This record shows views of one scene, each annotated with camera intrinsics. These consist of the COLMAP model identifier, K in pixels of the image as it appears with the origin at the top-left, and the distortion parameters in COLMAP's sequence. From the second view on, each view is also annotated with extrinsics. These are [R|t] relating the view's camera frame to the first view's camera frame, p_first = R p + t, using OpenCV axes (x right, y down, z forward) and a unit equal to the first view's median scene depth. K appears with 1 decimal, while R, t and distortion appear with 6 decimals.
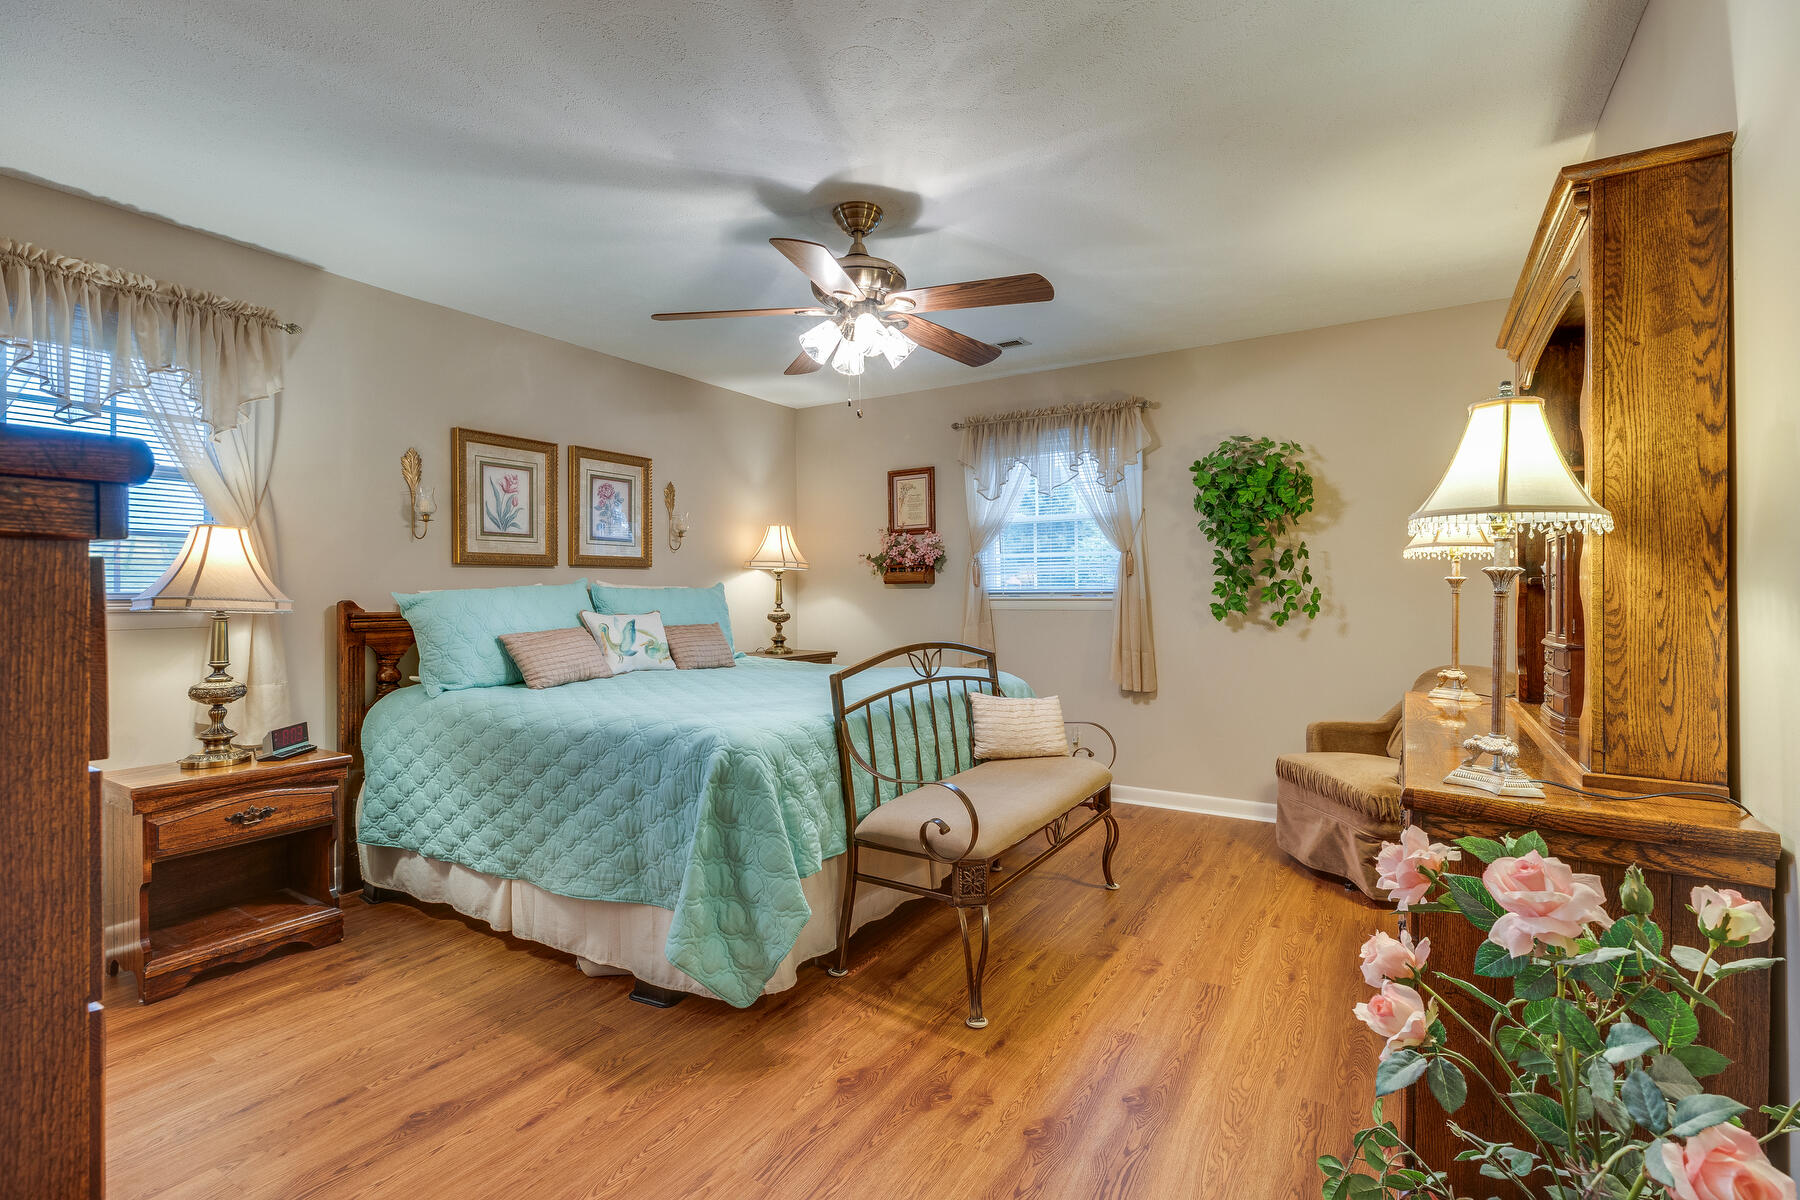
lens RADIAL K [[808.6, 0, 900.0], [0, 808.6, 600.0], [0, 0, 1]] dist [0.000245, 0.000052]
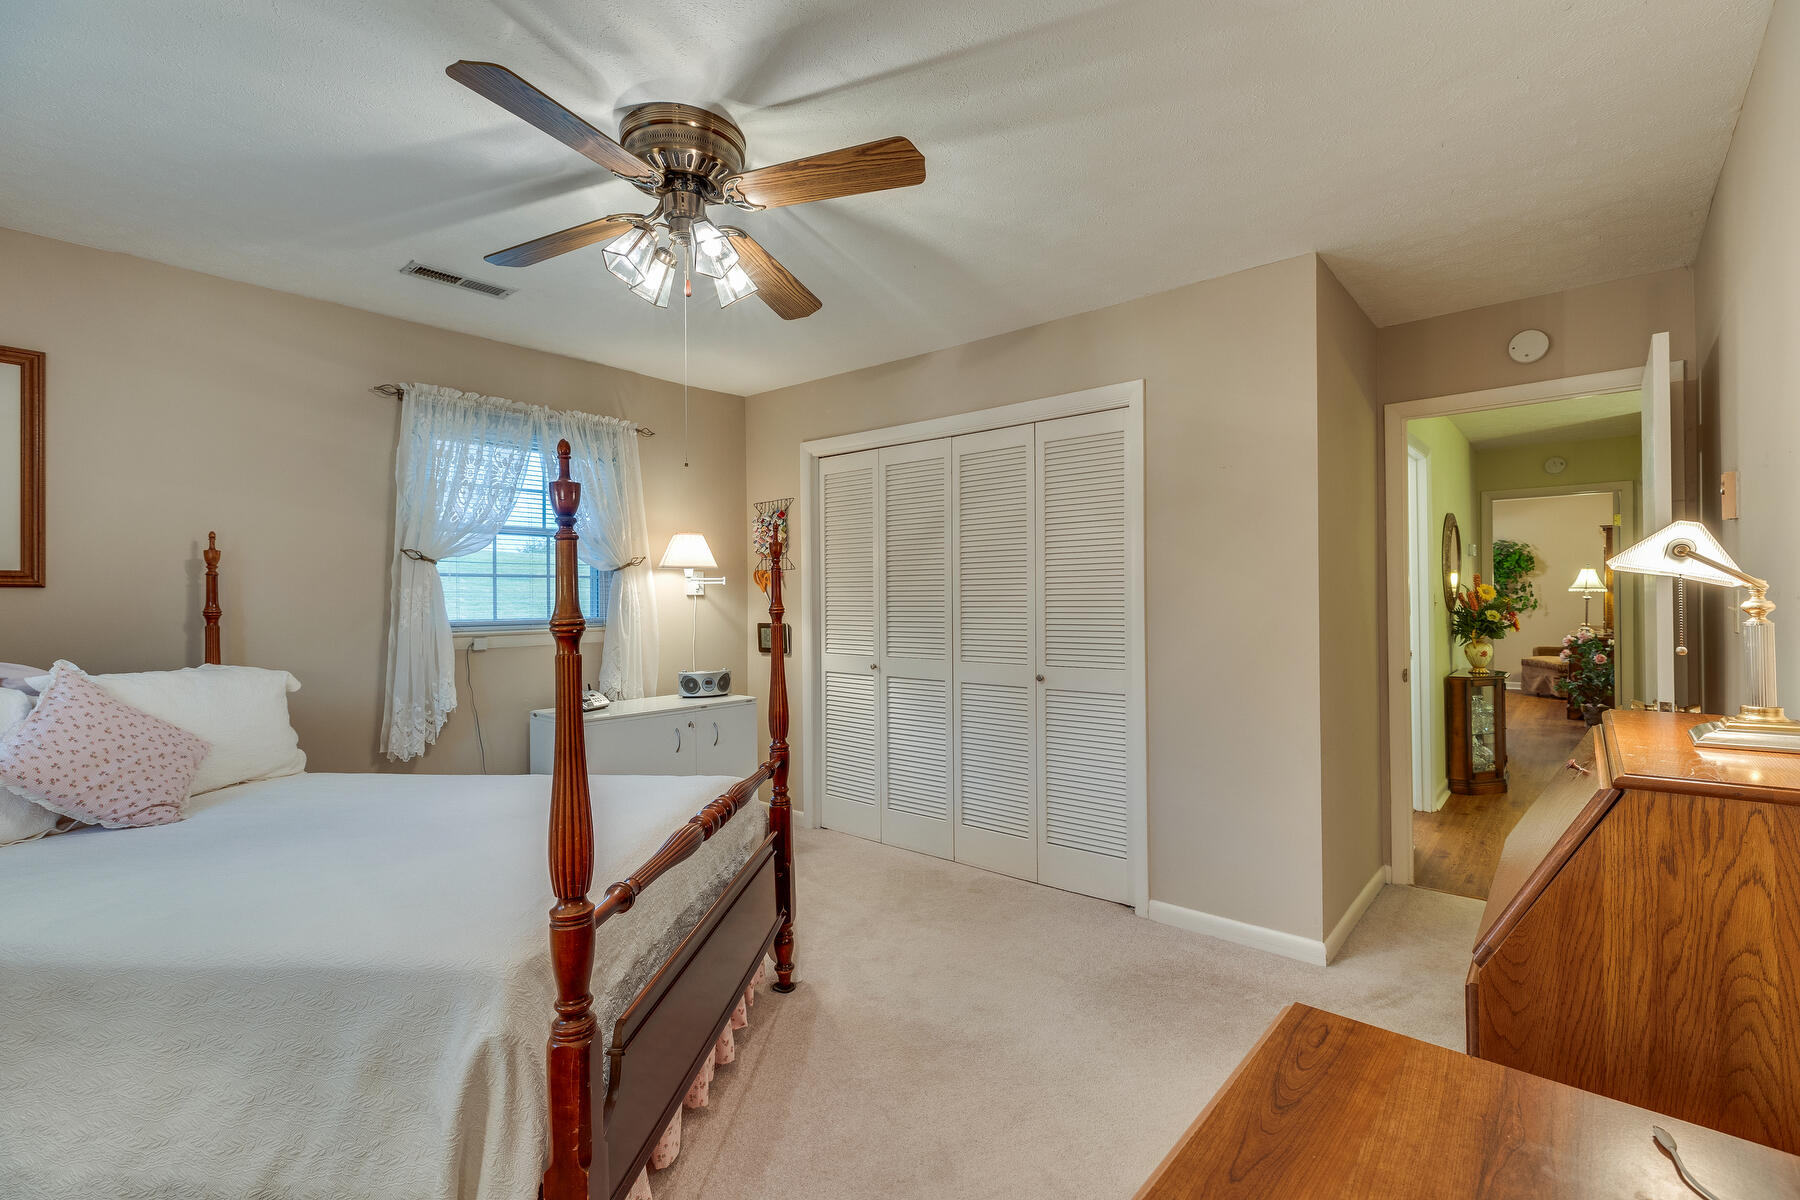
lens RADIAL K [[808.6, 0, 900.0], [0, 808.6, 600.0], [0, 0, 1]] dist [0.000245, 0.000052]
pose [[0.988745, 0.002786, -0.149584, -1.152098], [-0.003101, 0.999993, -0.001874, 0.000842], [0.149577, 0.002317, 0.988747, -1.939237]]
